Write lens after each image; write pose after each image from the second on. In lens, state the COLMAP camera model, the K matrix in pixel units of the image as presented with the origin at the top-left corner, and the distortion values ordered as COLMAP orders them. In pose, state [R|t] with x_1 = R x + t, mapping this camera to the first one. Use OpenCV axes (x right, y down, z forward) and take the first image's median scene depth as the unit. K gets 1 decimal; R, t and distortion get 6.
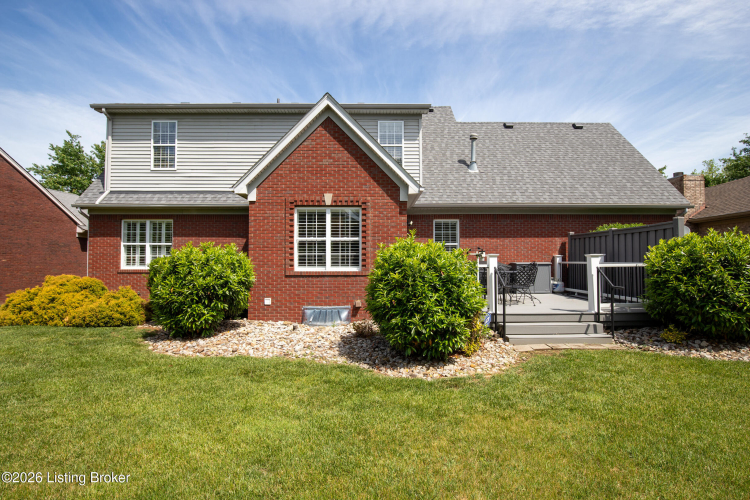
lens RADIAL K [[390.5, 0, 375.0], [0, 390.5, 250.0], [0, 0, 1]] dist [-0.000207, 0.000008]
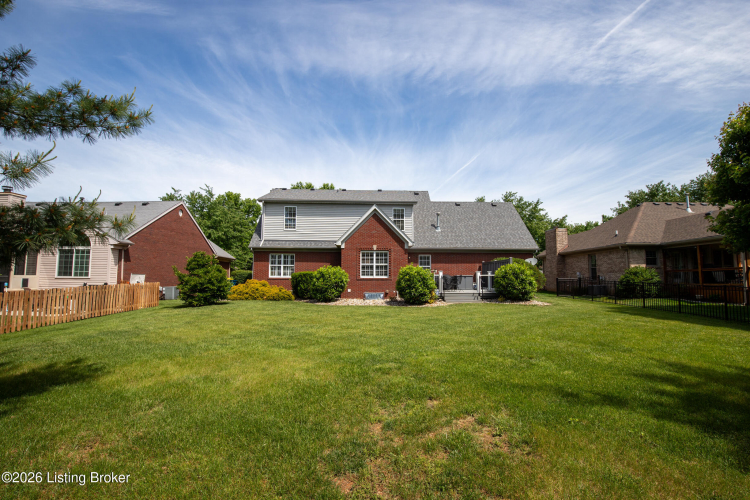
lens RADIAL K [[340.9, 0, 375.0], [0, 340.9, 250.0], [0, 0, 1]] dist [-0.029396, 0.000133]
pose [[0.999740, 0.007052, 0.021706, -0.161574], [-0.005839, 0.998445, -0.055447, 0.000219], [-0.022064, 0.055305, 0.998226, -1.060760]]
